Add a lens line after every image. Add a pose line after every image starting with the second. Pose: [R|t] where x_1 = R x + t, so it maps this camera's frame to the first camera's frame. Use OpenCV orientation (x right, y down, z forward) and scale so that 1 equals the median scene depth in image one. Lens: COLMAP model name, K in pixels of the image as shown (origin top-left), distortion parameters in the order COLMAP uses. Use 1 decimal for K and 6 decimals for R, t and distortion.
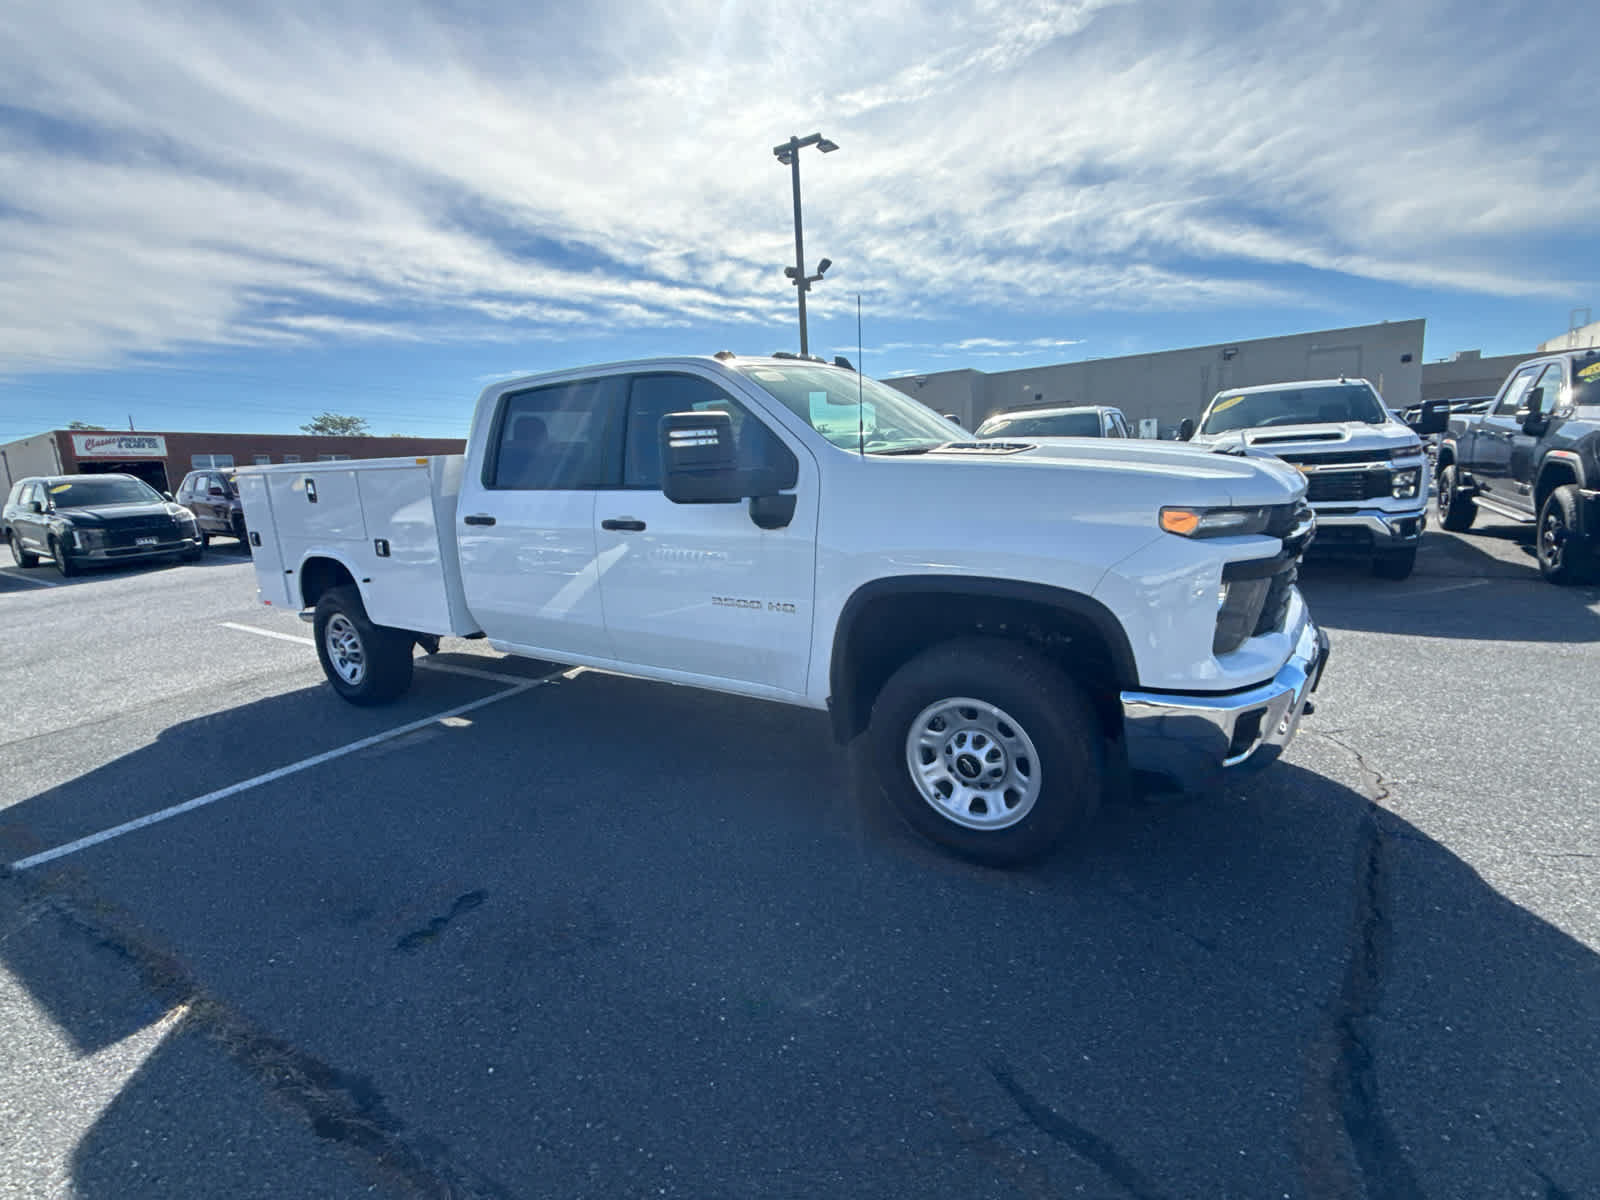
lens RADIAL K [[724.5, 0, 802.2], [0, 724.5, 603.1], [0, 0, 1]] dist [0.000096, -0.000679]
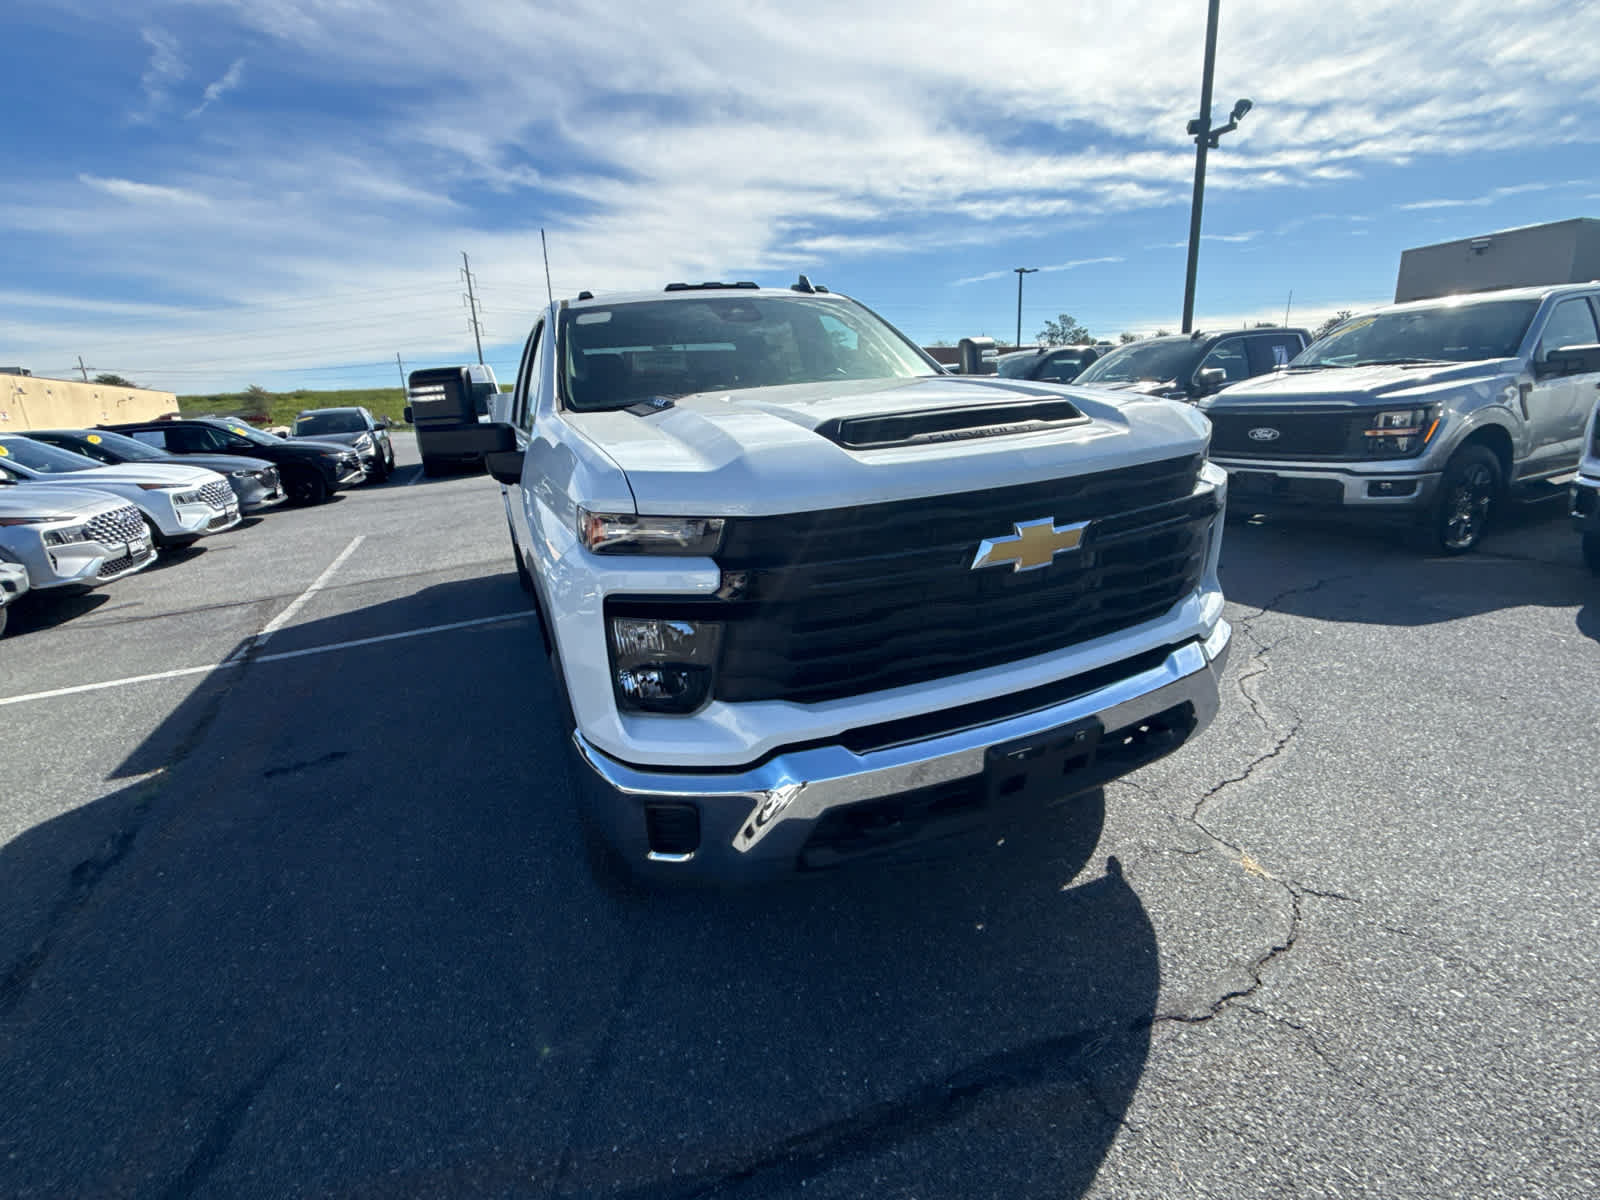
lens RADIAL K [[724.5, 0, 802.2], [0, 724.5, 603.1], [0, 0, 1]] dist [0.000096, -0.000679]
pose [[0.826704, 0.160471, -0.539268, 0.510119], [-0.093148, 0.984274, 0.150094, -0.077485], [0.554873, -0.073852, 0.828650, 0.232299]]
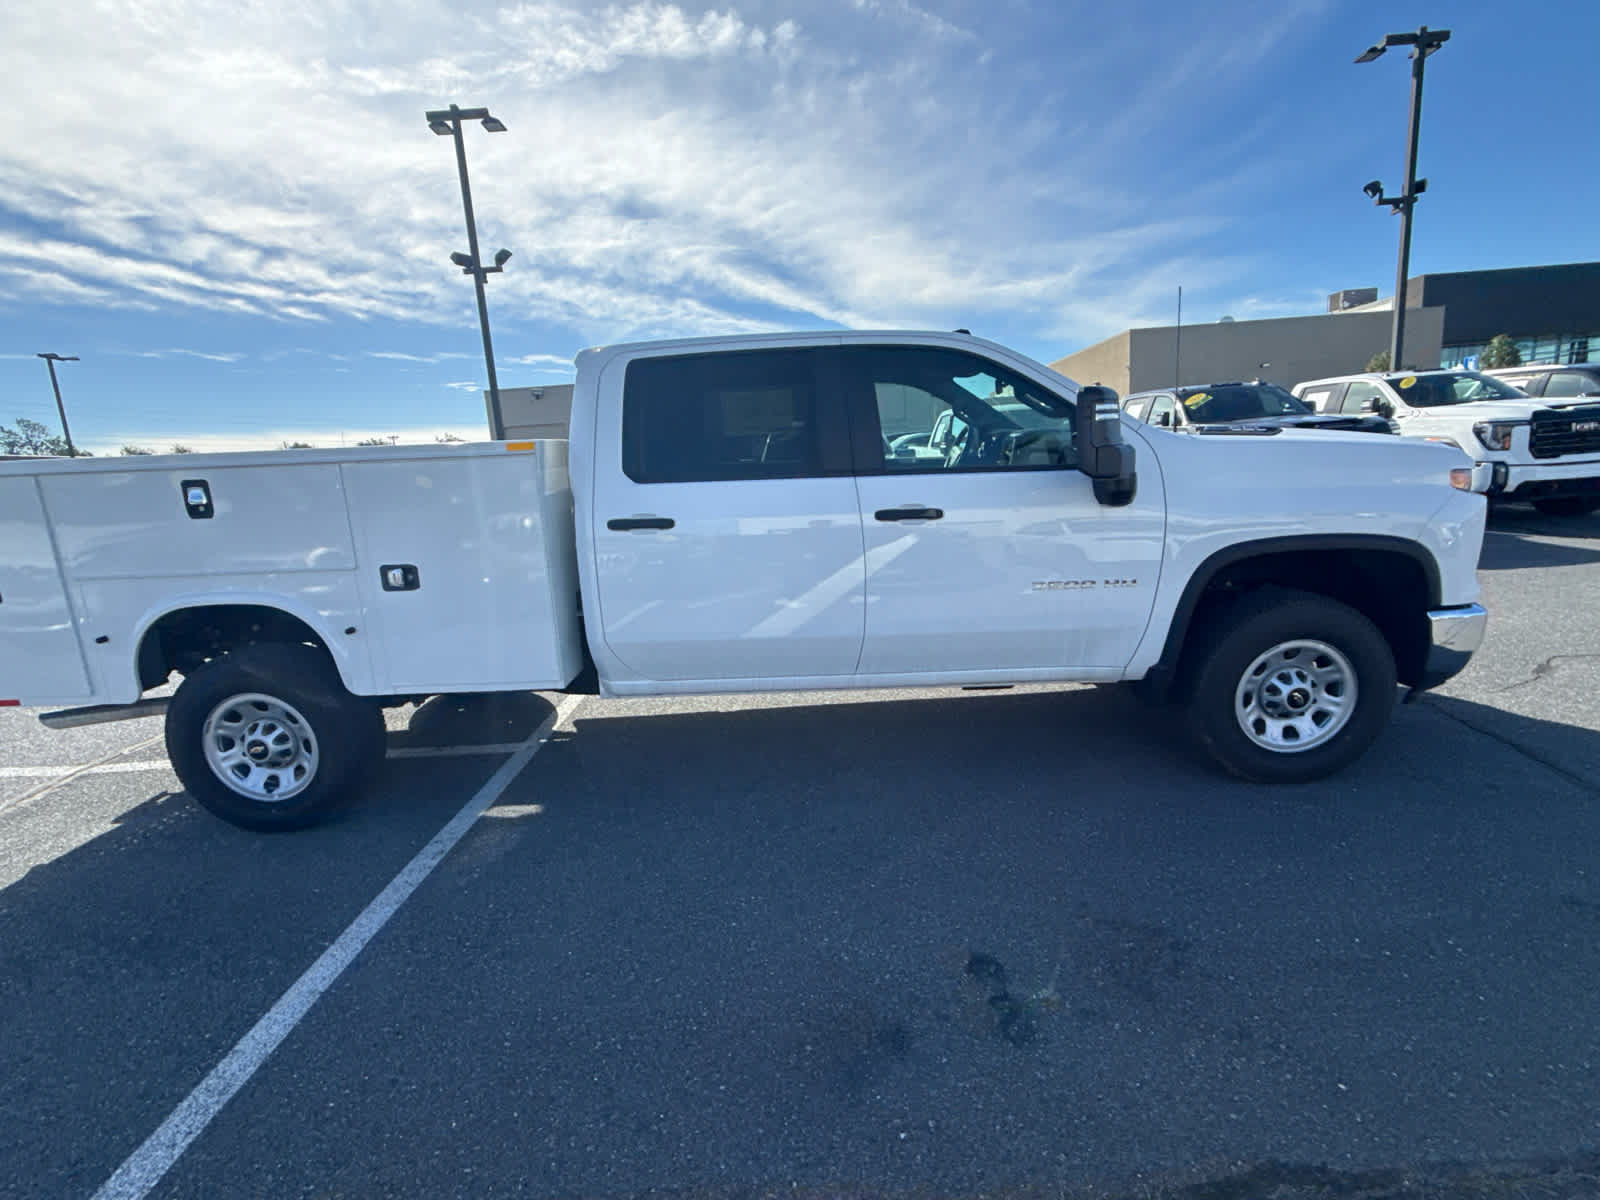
lens RADIAL K [[726.8, 0, 797.9], [0, 726.8, 598.6], [0, 0, 1]] dist [0.000600, -0.000414]
pose [[0.851852, -0.096445, 0.514827, -0.578419], [0.111911, 0.993718, 0.000985, -0.014907], [-0.511688, 0.056776, 0.857293, 0.219343]]
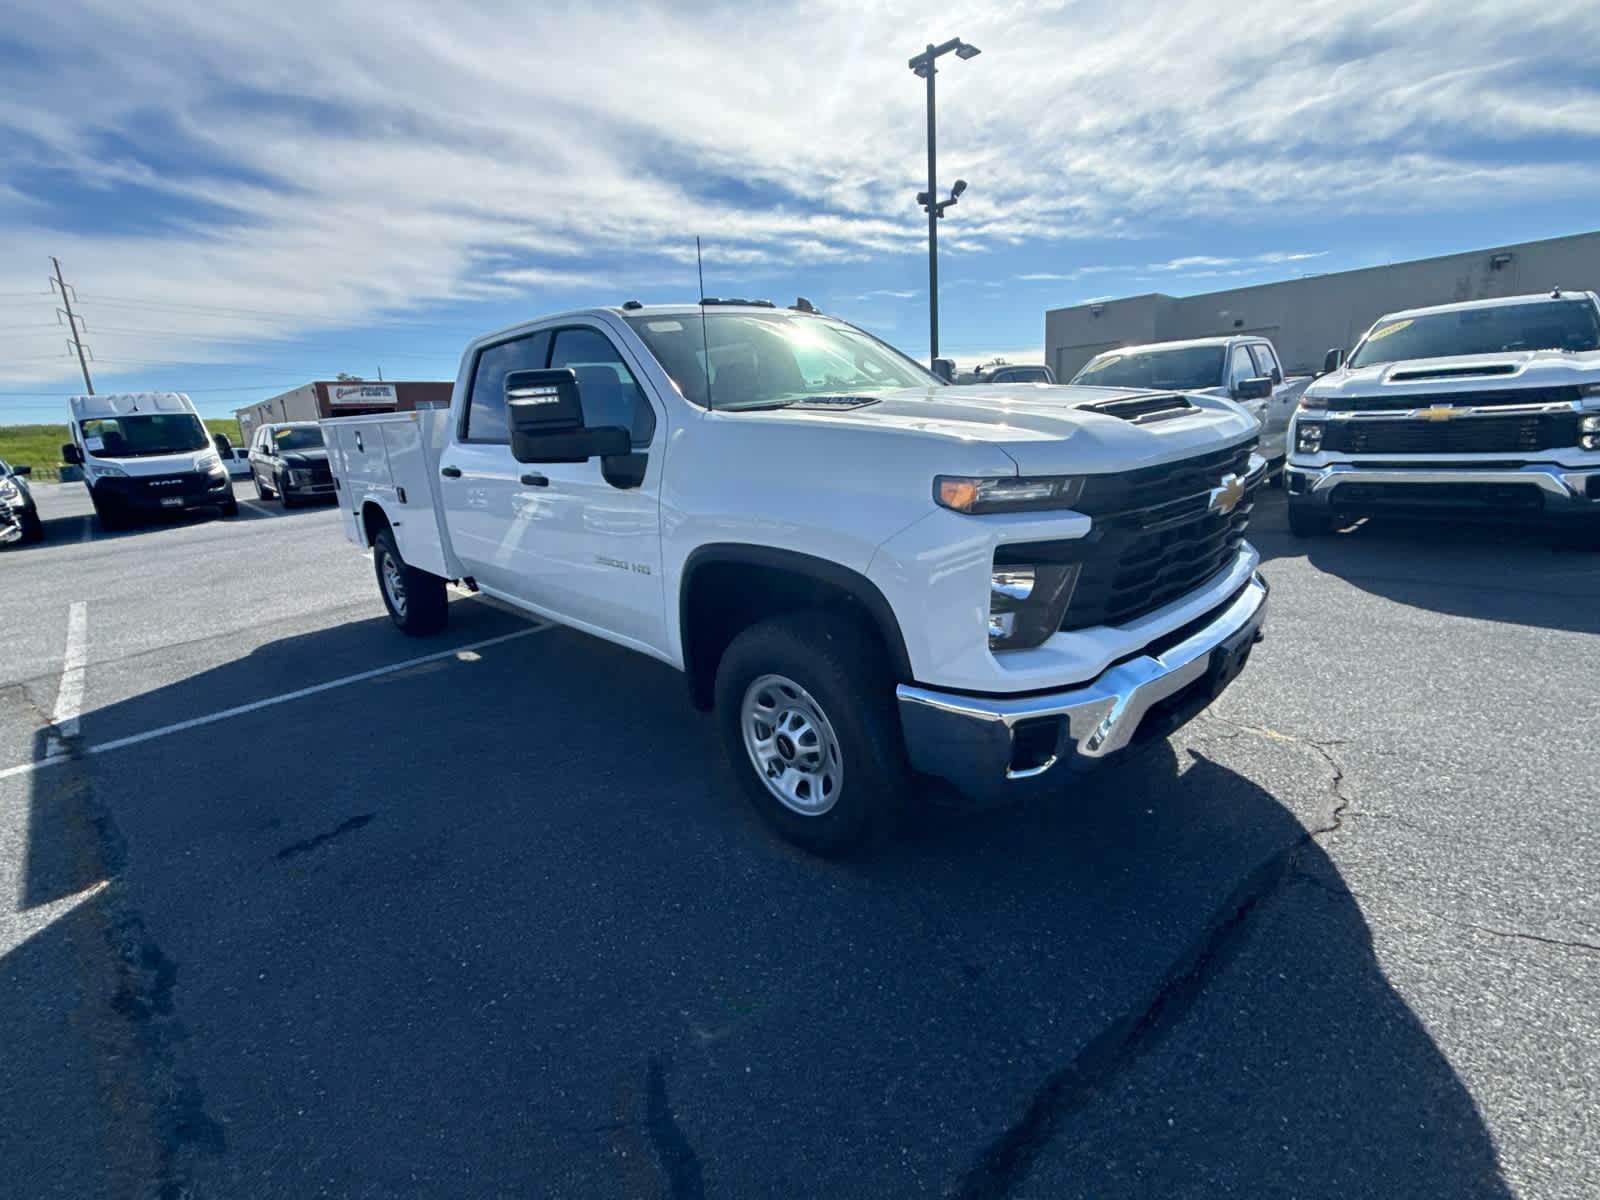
lens RADIAL K [[724.5, 0, 802.2], [0, 724.5, 603.1], [0, 0, 1]] dist [0.000096, -0.000679]
pose [[0.973189, 0.051295, -0.224216, 0.249716], [-0.033593, 0.996060, 0.082070, -0.022111], [0.227542, -0.072337, 0.971078, 0.056367]]
